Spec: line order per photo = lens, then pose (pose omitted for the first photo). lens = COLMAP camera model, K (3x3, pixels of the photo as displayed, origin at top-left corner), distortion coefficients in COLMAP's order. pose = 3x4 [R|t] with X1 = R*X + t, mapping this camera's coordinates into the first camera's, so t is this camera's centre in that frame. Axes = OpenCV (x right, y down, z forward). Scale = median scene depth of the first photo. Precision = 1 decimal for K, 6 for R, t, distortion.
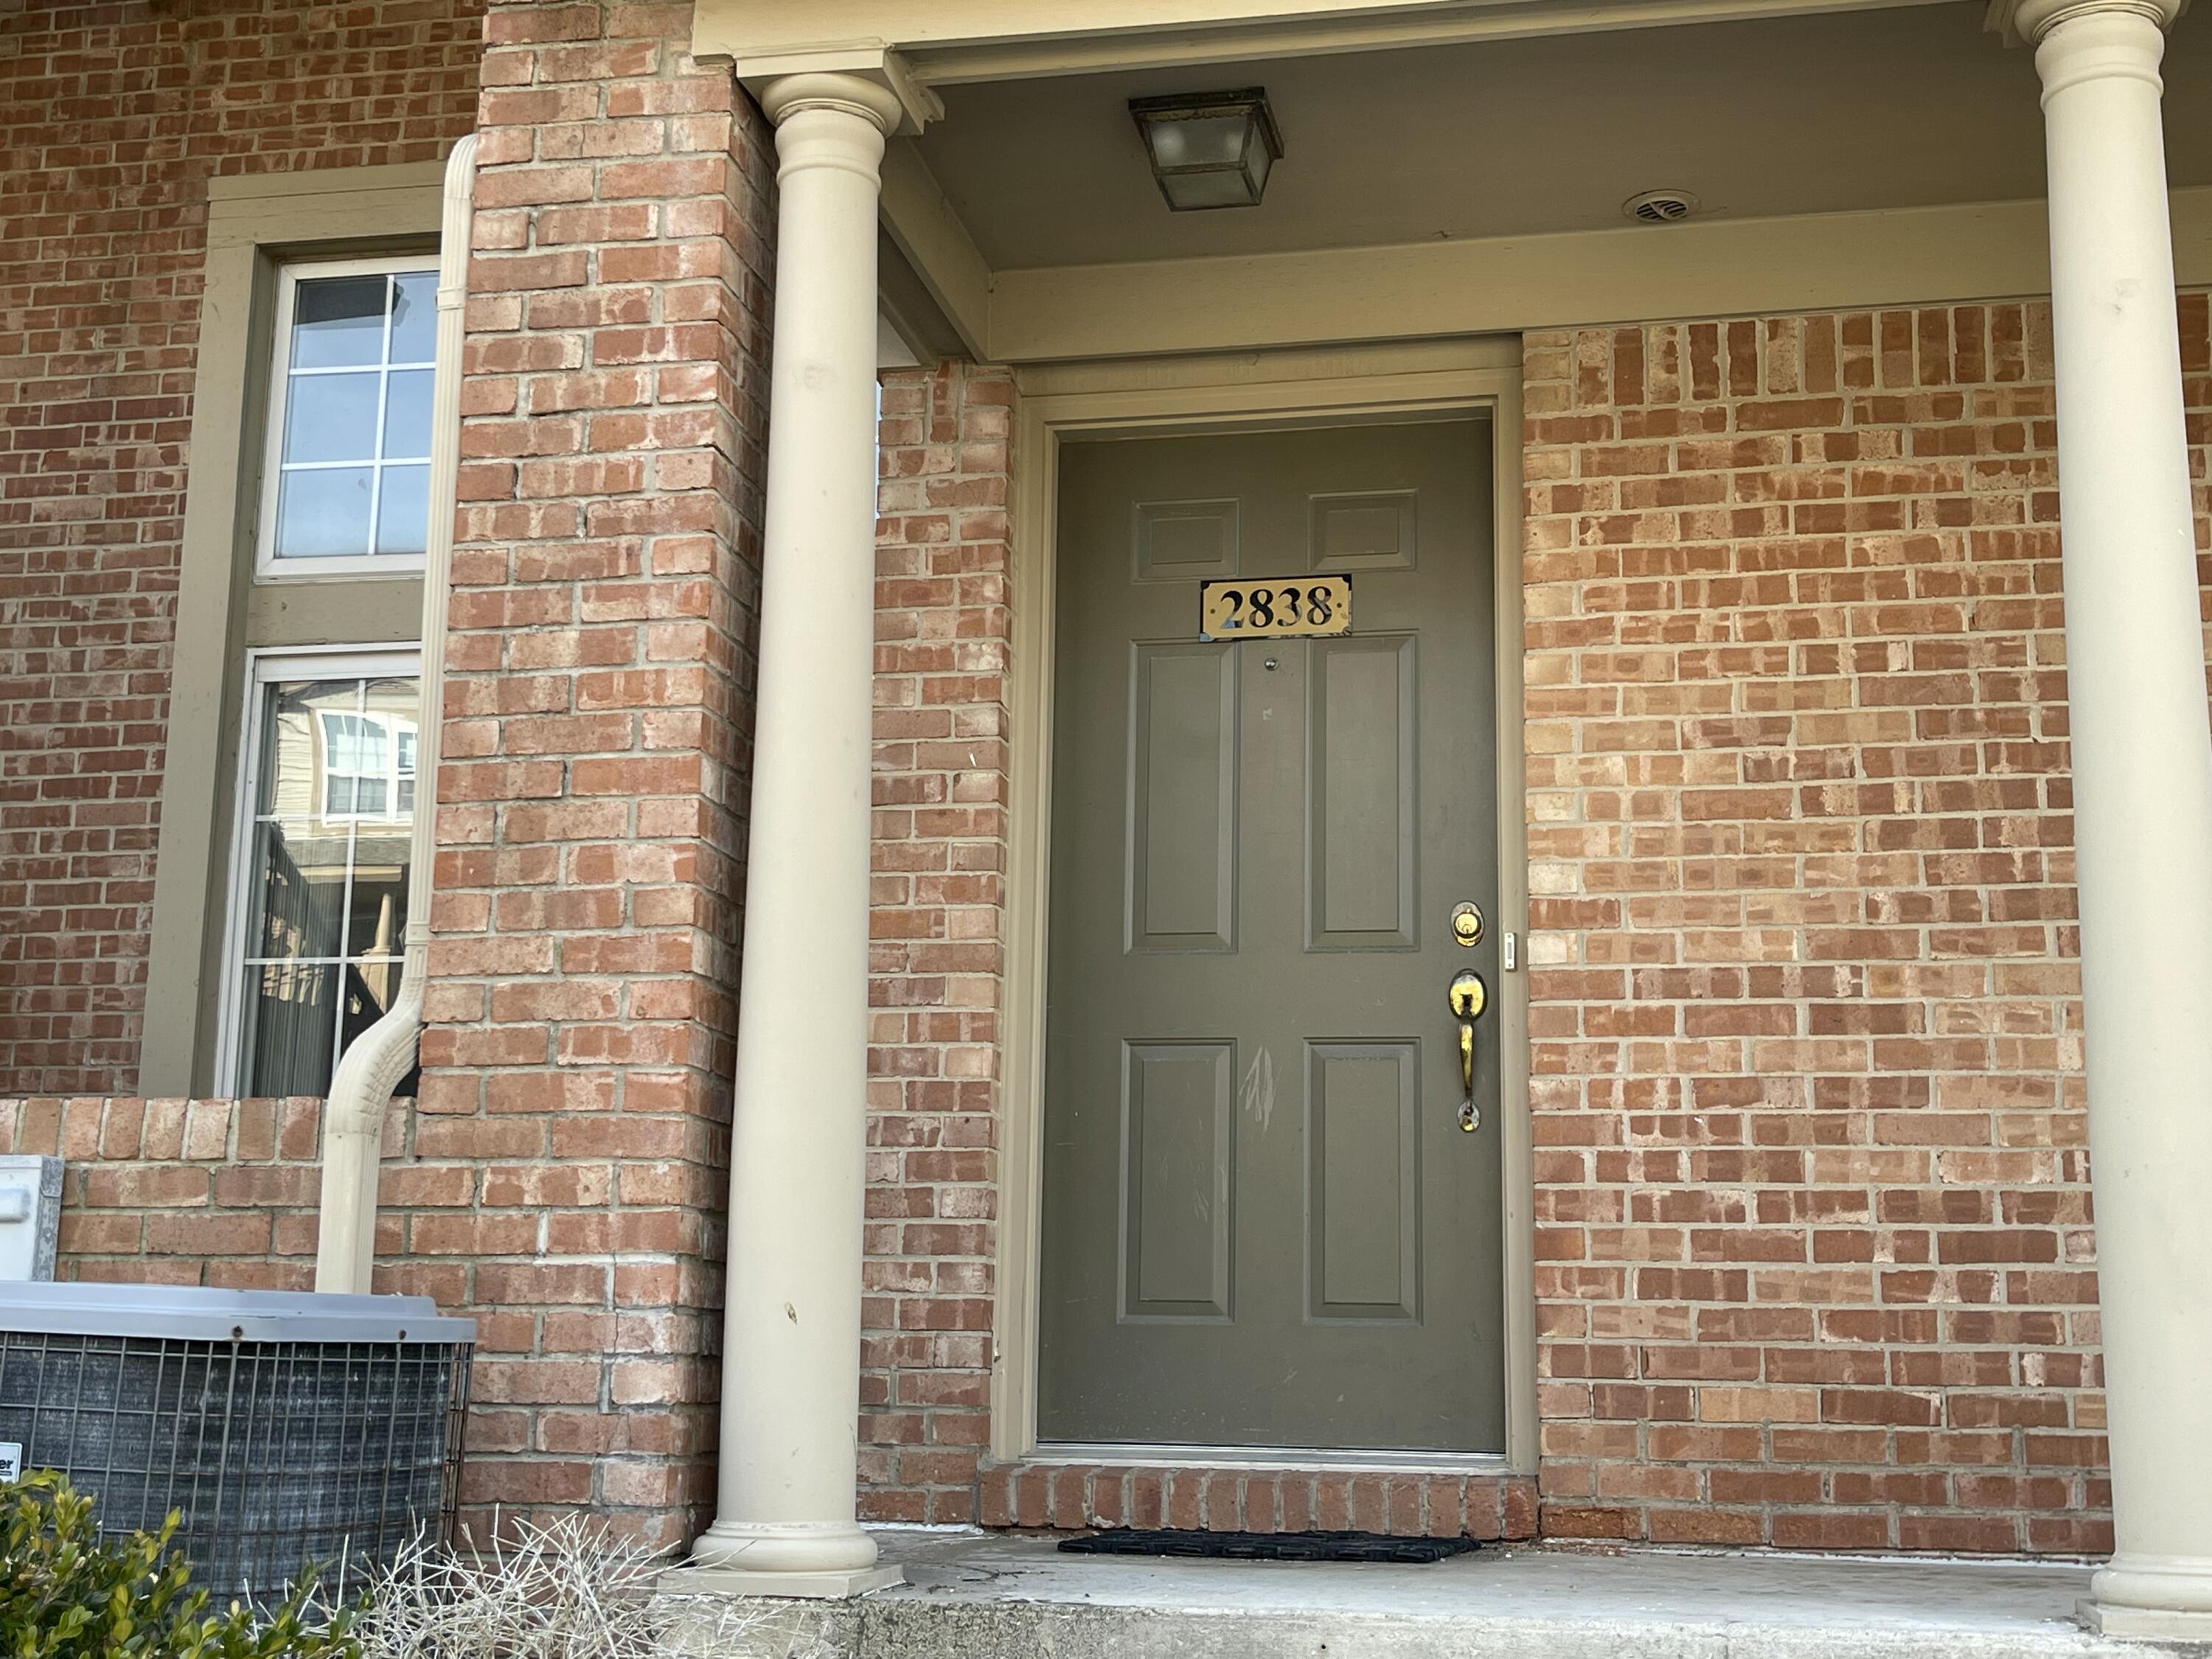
lens RADIAL K [[2727.2, 0, 1112.1], [0, 2727.2, 835.0], [0, 0, 1]] dist [0.081030, 0.000000]
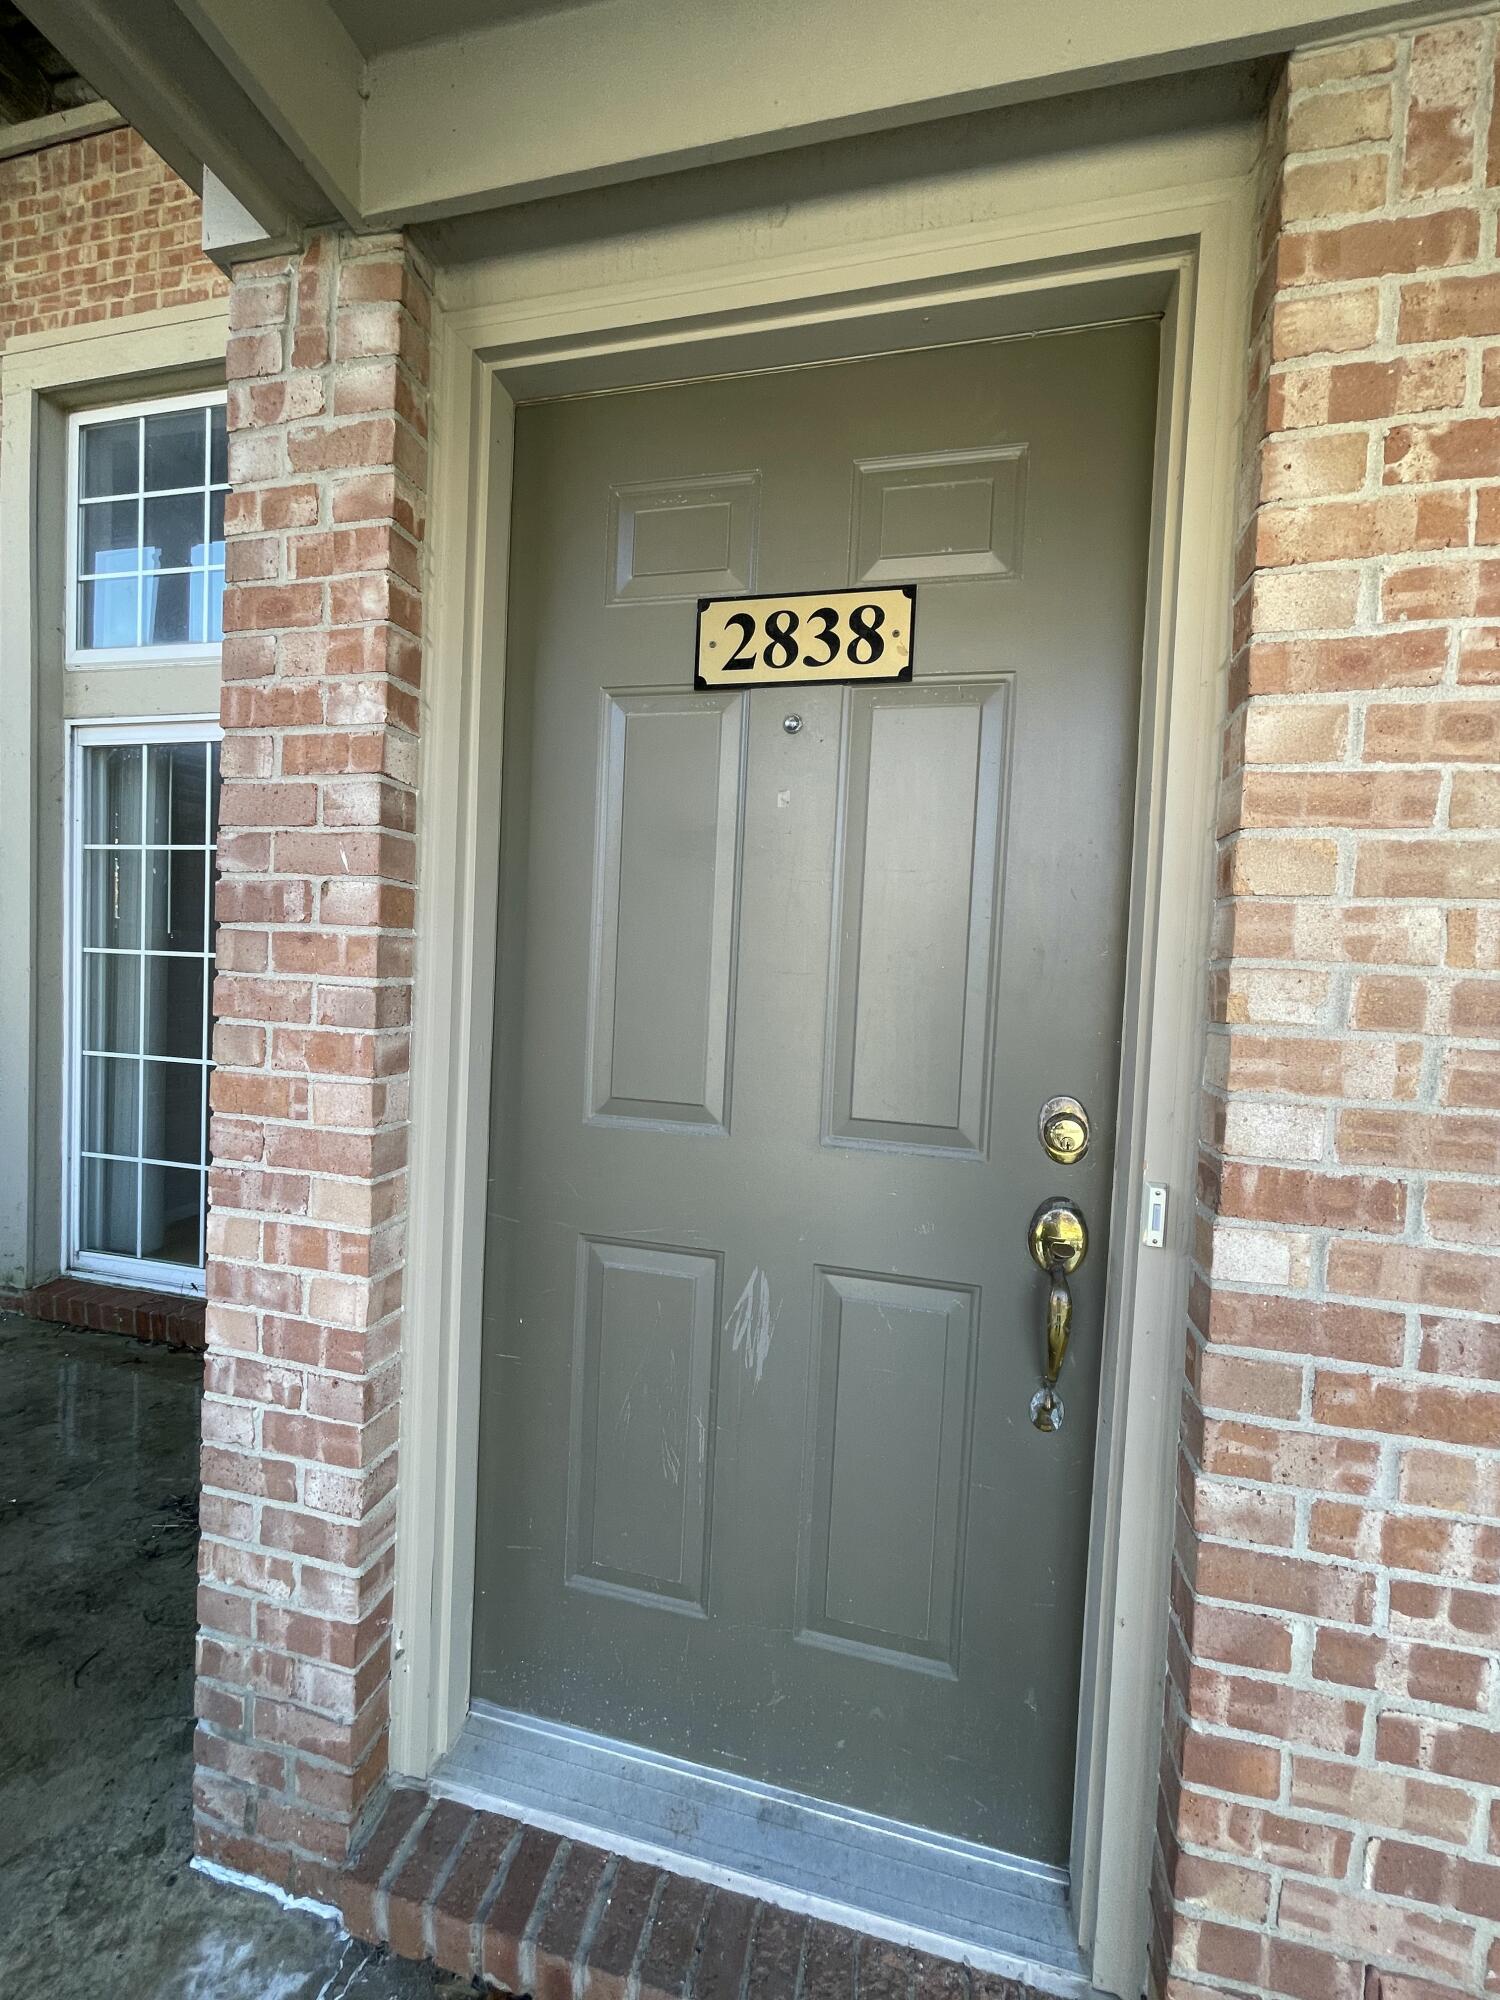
lens RADIAL K [[809.1, 0, 749.0], [0, 809.1, 996.7], [0, 0, 1]] dist [-0.007495, 0.000899]
pose [[0.999052, 0.028787, -0.032644, 0.058861], [-0.020650, 0.973744, 0.226709, -0.043675], [0.038313, -0.225820, 0.973415, 0.823834]]
